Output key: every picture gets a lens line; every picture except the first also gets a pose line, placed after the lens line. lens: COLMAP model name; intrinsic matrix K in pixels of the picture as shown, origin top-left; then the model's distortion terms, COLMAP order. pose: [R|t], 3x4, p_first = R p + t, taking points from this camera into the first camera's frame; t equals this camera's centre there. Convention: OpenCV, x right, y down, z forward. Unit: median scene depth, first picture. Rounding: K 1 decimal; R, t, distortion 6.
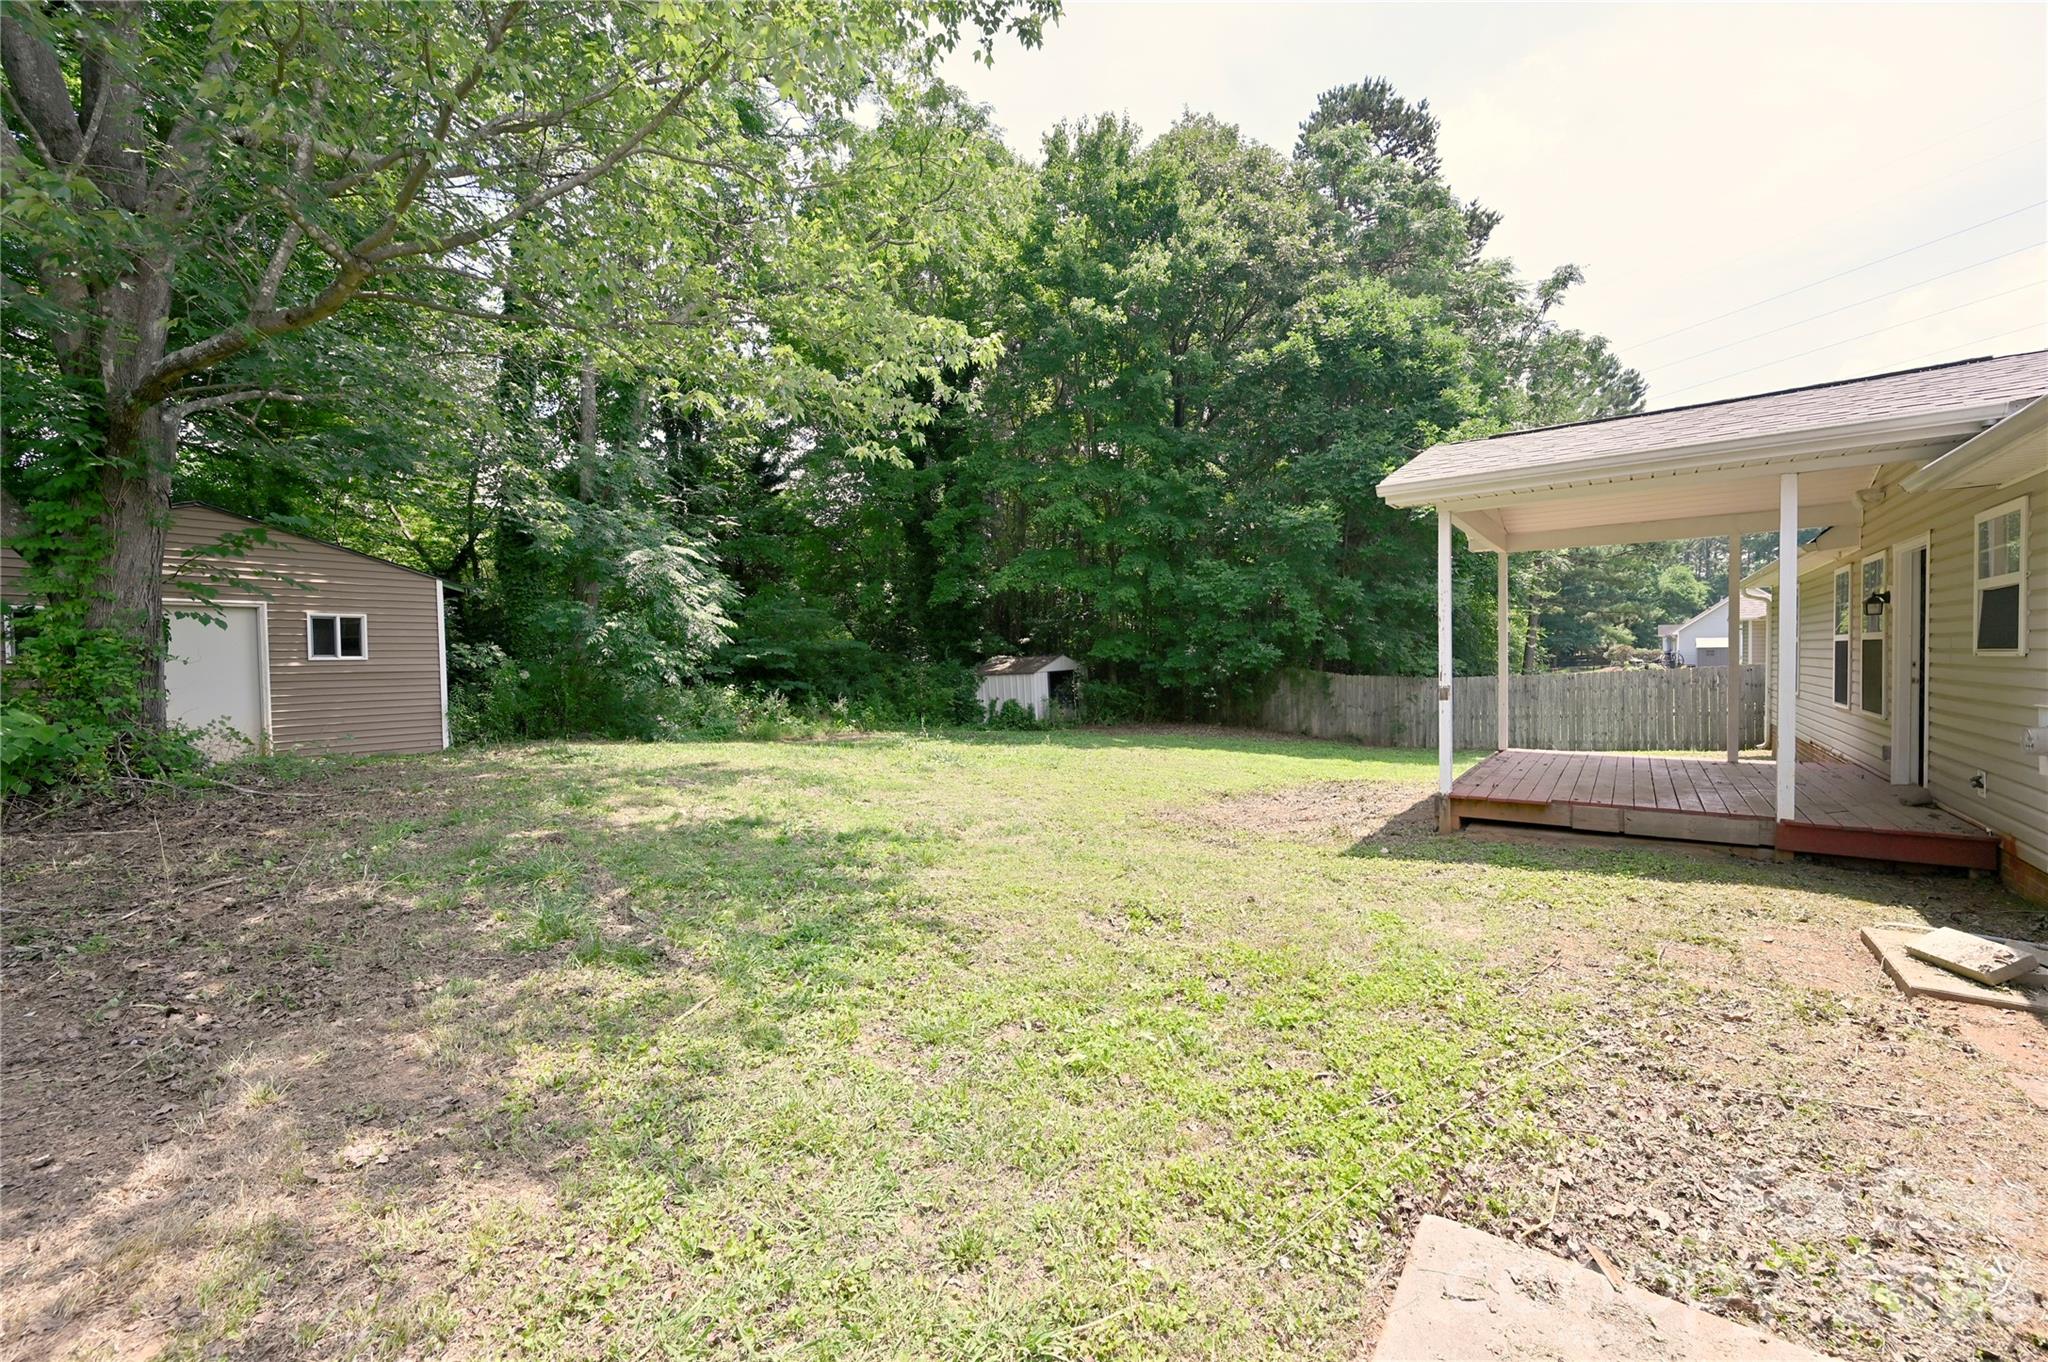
lens RADIAL K [[801.6, 0, 1029.2], [0, 801.6, 680.1], [0, 0, 1]] dist [-0.001812, -0.000042]
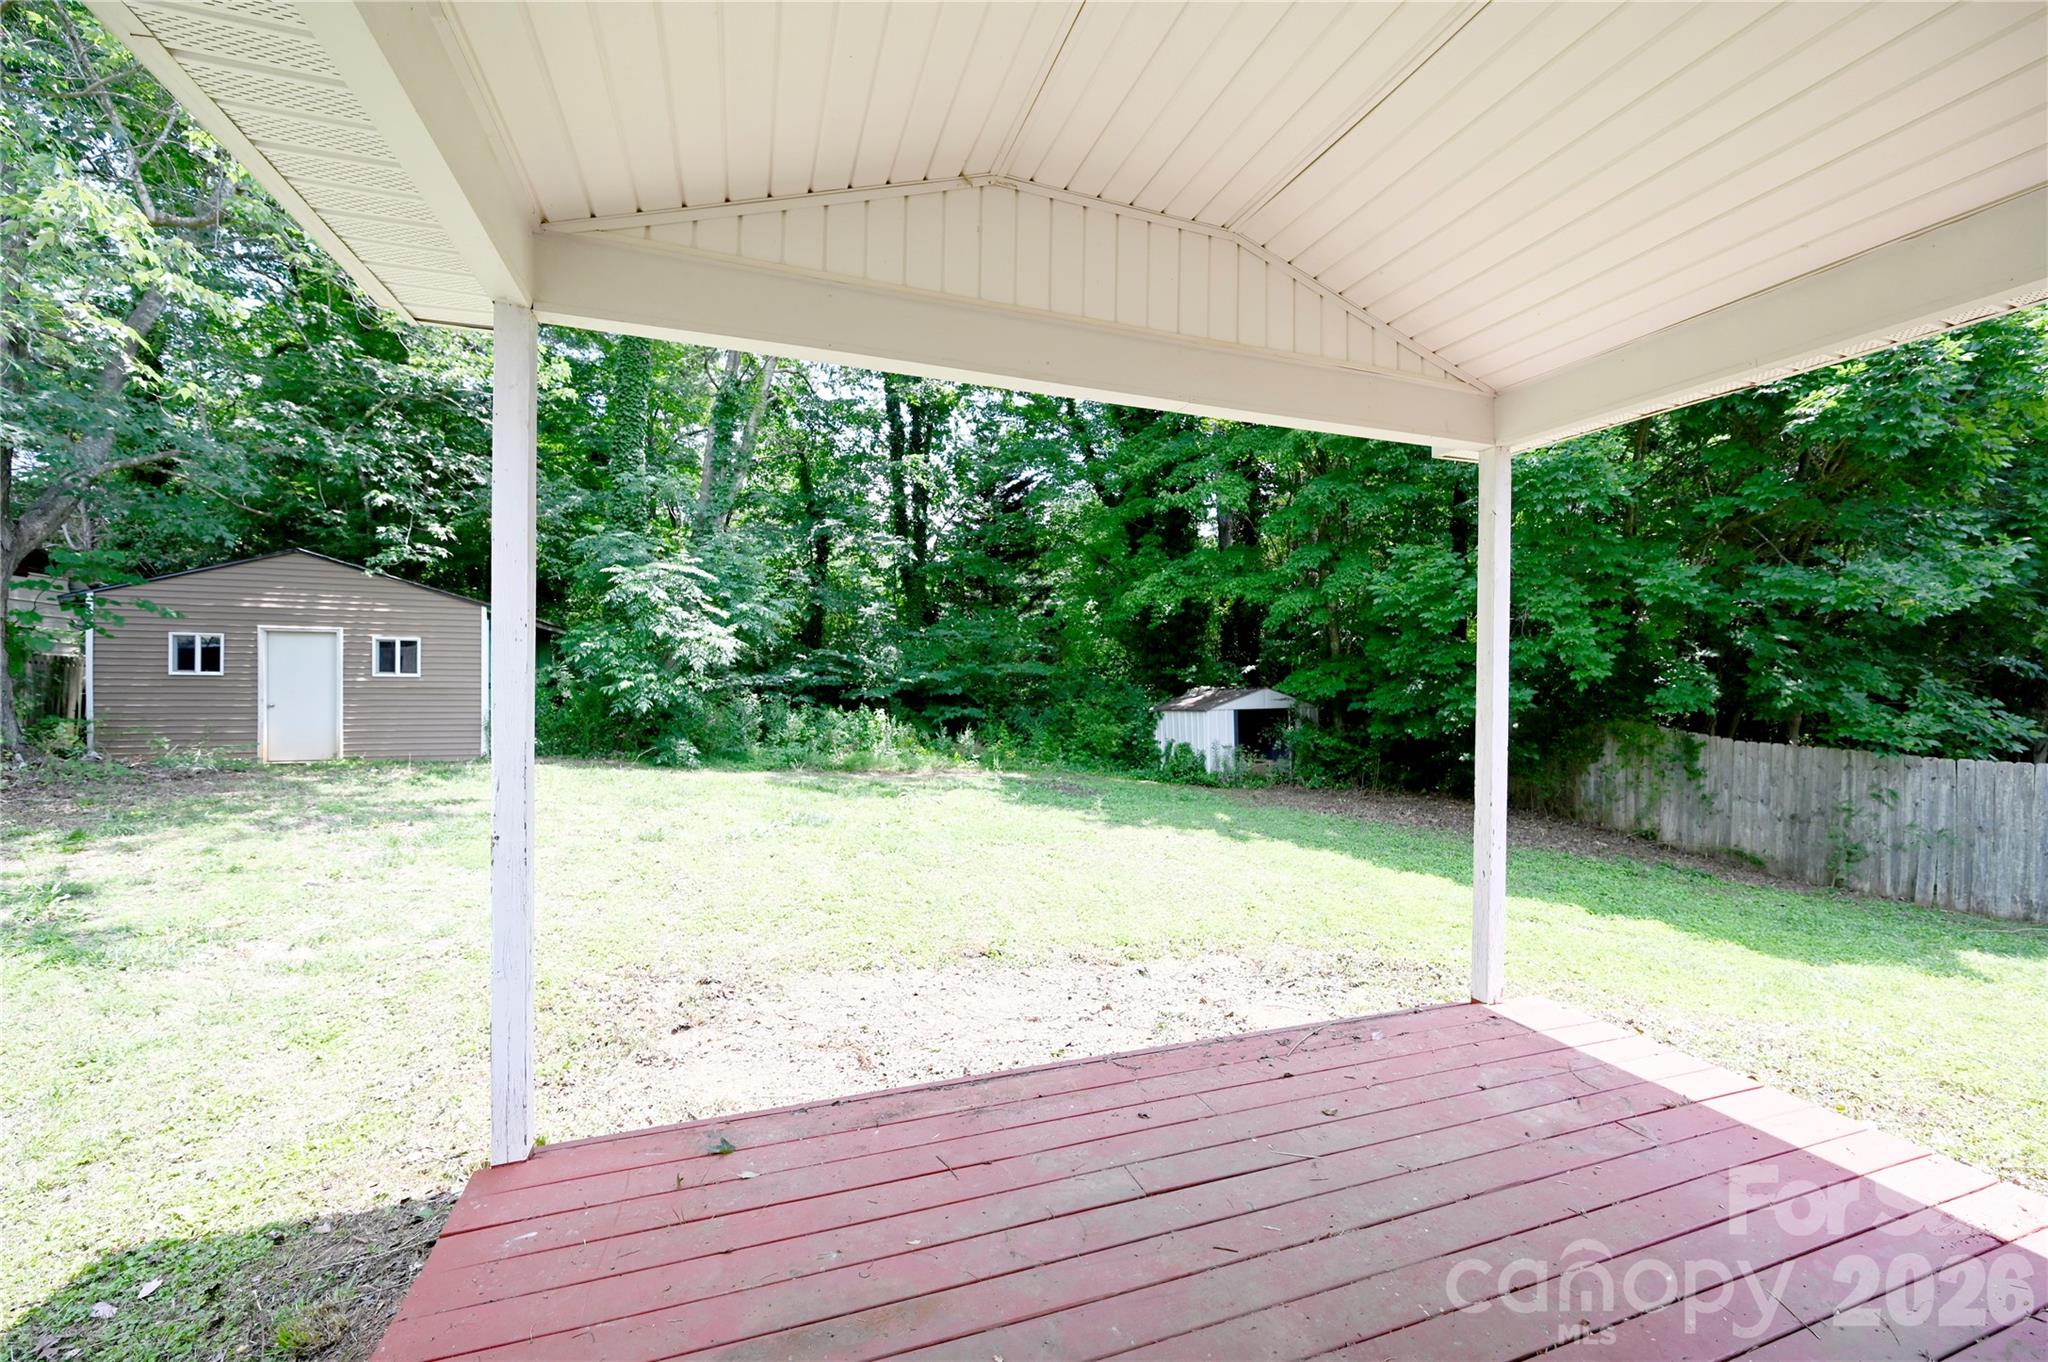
lens RADIAL K [[801.6, 0, 1023.2], [0, 801.6, 684.7], [0, 0, 1]] dist [-0.001812, -0.000042]
pose [[0.830461, 0.025927, -0.556473, 0.294100], [-0.039534, 0.999141, -0.012448, -0.018034], [0.555672, 0.032337, 0.830772, 0.277797]]
